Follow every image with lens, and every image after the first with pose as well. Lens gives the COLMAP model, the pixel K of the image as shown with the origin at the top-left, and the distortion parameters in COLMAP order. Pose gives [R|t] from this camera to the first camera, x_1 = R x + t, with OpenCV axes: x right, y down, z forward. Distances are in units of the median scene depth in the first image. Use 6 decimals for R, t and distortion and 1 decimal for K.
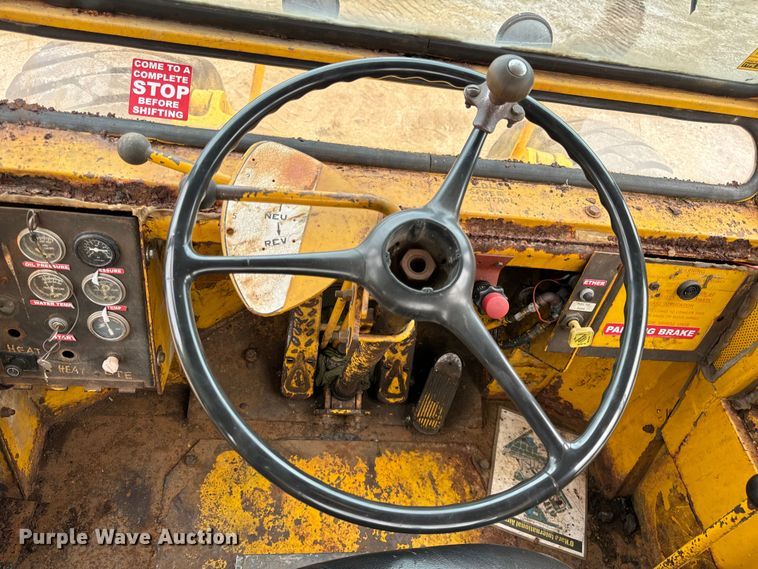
lens RADIAL K [[528.5, 0, 383.6], [0, 528.5, 278.0], [0, 0, 1]] dist [0.014135, -0.023029]
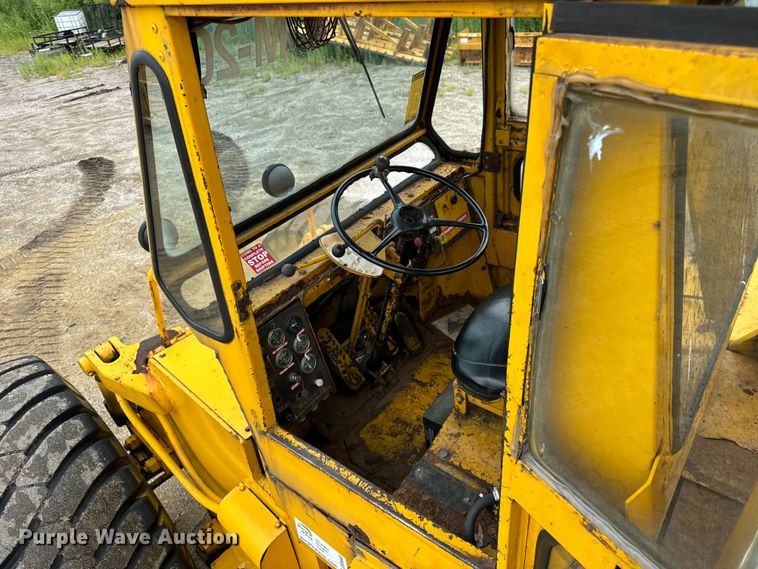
lens RADIAL K [[528.5, 0, 380.4], [0, 528.5, 288.7], [0, 0, 1]] dist [0.014135, -0.023029]
pose [[0.620003, -0.620819, 0.479771, -1.233578], [0.712619, 0.701426, -0.013271, 0.118646], [-0.328285, 0.350122, 0.877293, -1.028317]]
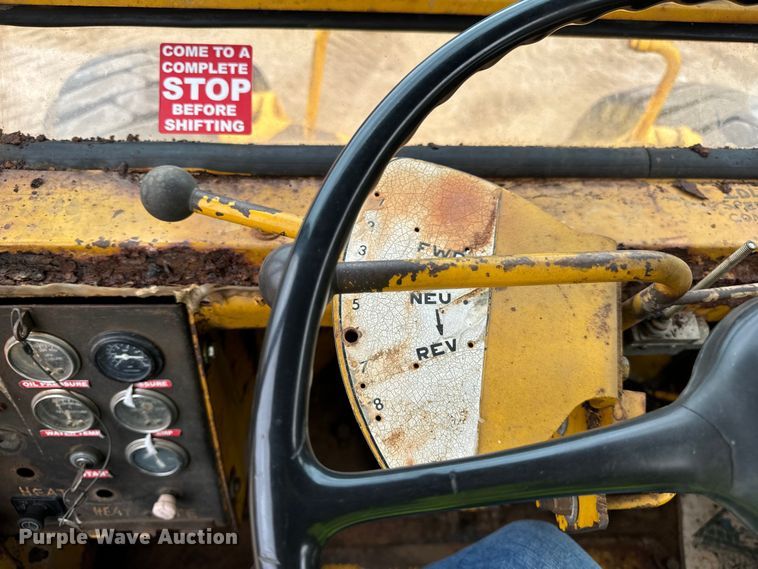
lens RADIAL K [[528.5, 0, 372.7], [0, 528.5, 271.5], [0, 0, 1]] dist [0.014135, -0.023029]
pose [[0.990761, -0.073030, -0.114275, -0.174175], [0.073168, 0.997315, -0.002992, -0.127256], [0.114186, -0.005397, 0.993445, 0.409136]]
